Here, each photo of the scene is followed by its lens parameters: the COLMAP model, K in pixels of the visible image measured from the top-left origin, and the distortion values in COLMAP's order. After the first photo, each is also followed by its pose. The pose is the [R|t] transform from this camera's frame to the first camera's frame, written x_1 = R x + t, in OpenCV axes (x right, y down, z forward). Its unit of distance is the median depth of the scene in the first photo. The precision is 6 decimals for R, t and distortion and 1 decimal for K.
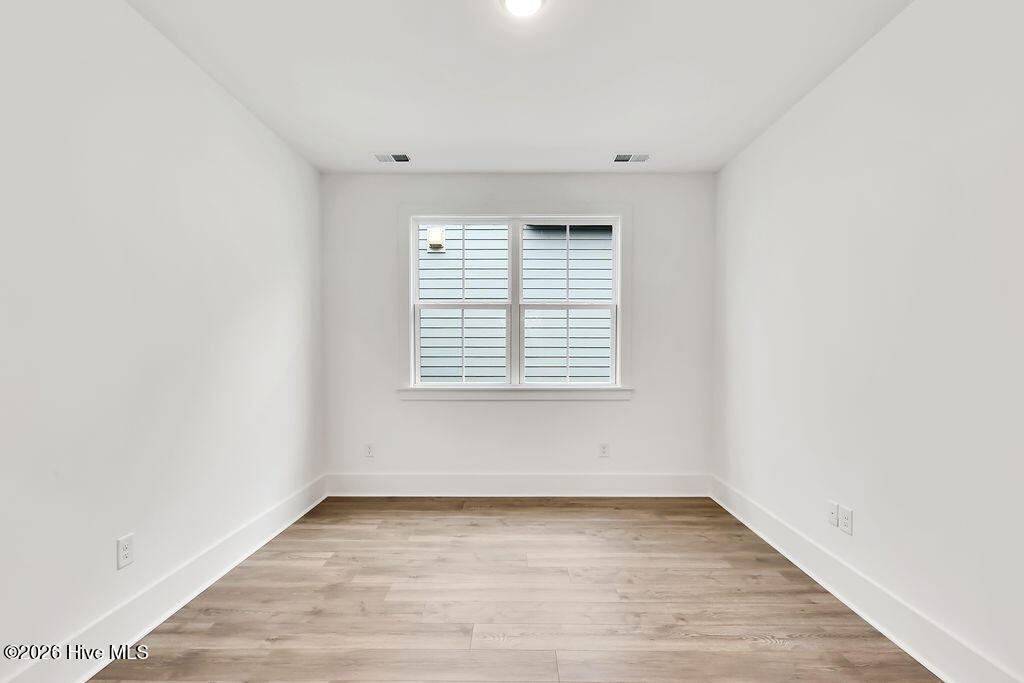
lens RADIAL K [[457.1, 0, 514.3], [0, 457.1, 339.9], [0, 0, 1]] dist [0.014618, -0.007132]
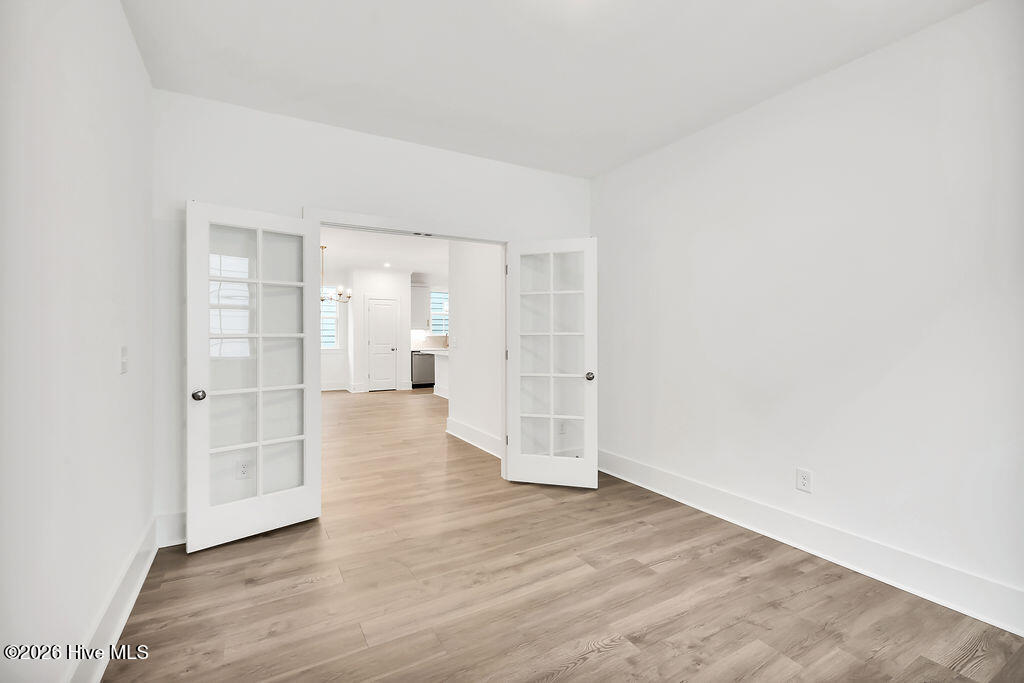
lens RADIAL K [[457.1, 0, 514.3], [0, 457.1, 339.9], [0, 0, 1]] dist [0.014618, -0.007132]
pose [[-0.860579, 0.002853, -0.509309, 0.423769], [0.006624, 0.999962, -0.005591, 0.028916], [0.509274, -0.008185, -0.860566, 1.241921]]
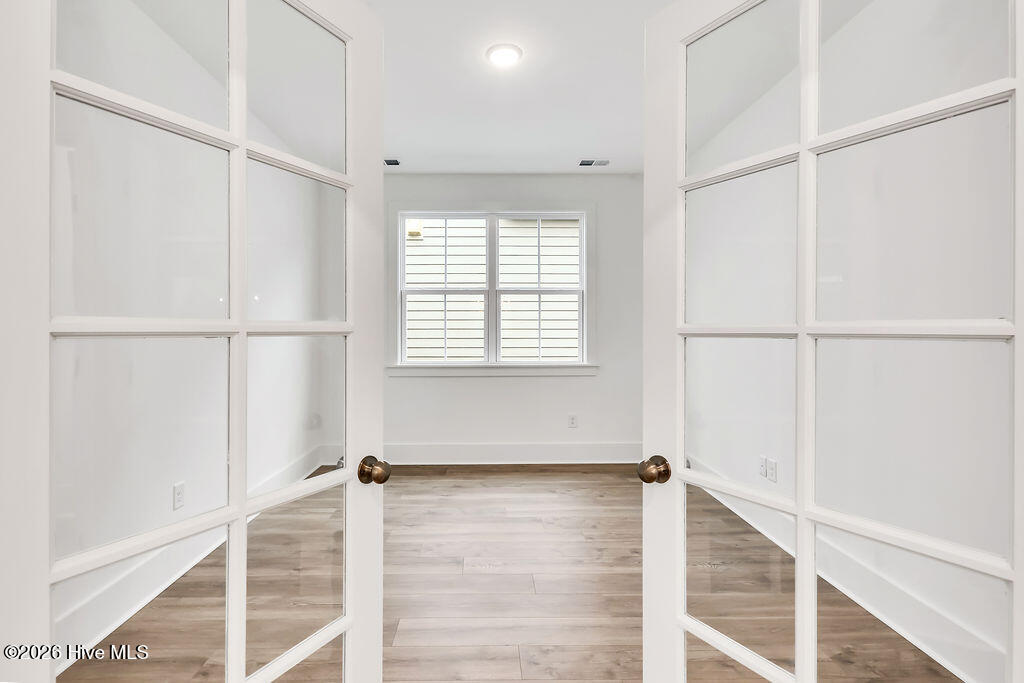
lens RADIAL K [[470.2, 0, 492.6], [0, 470.2, 309.9], [0, 0, 1]] dist [0.001039, -0.000025]
pose [[0.999766, -0.002049, 0.021556, -0.029702], [0.002625, 0.999640, -0.026709, 0.002799], [-0.021494, 0.026759, 0.999411, -0.190874]]
